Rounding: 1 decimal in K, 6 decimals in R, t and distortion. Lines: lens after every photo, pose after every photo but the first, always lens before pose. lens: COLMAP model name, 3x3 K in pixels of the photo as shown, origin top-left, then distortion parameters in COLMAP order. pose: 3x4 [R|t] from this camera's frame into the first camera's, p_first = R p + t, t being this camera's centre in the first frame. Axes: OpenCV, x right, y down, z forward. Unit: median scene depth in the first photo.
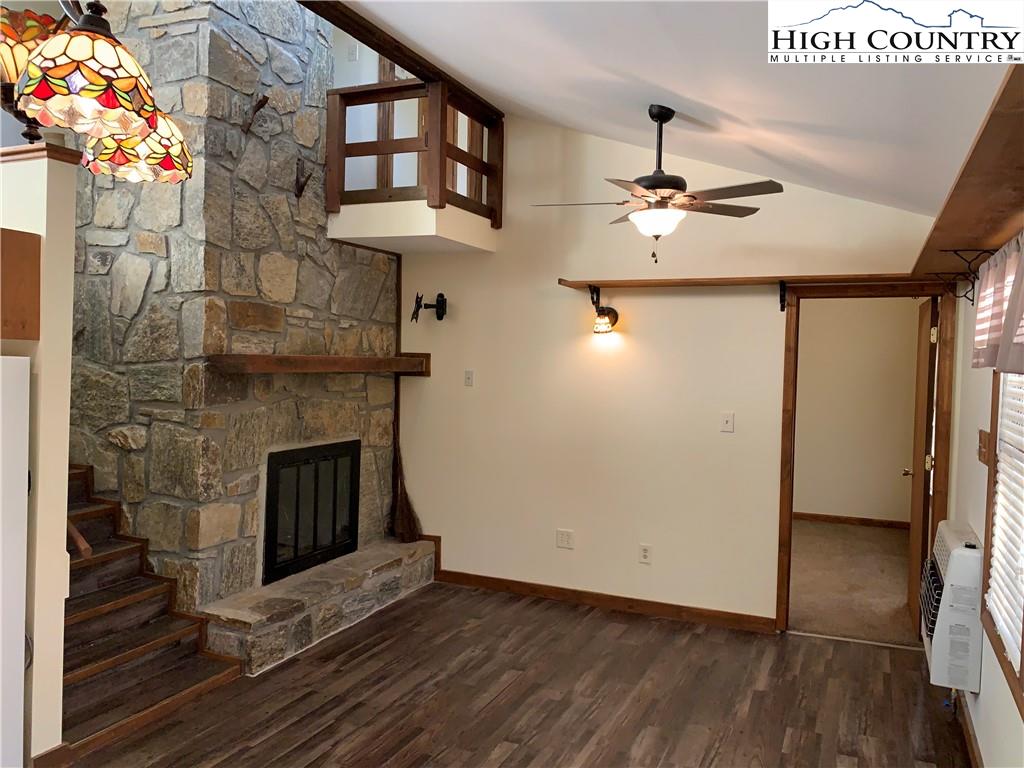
lens RADIAL K [[780.9, 0, 509.5], [0, 780.9, 383.1], [0, 0, 1]] dist [0.029110, -0.029973]
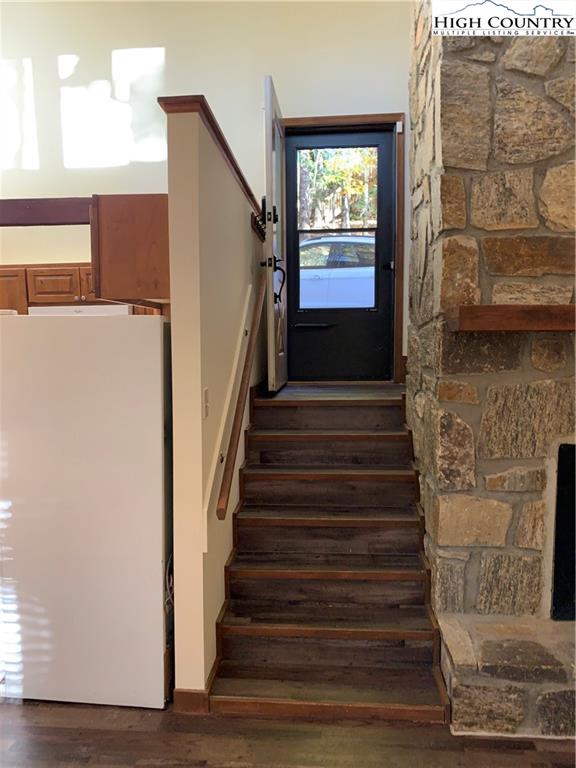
lens RADIAL K [[585.7, 0, 290.8], [0, 585.7, 386.8], [0, 0, 1]] dist [0.029110, -0.029973]
pose [[0.330780, 0.053993, -0.942162, 0.129156], [-0.017378, 0.998541, 0.051123, 0.013542], [0.943548, -0.000538, 0.331236, 0.620668]]
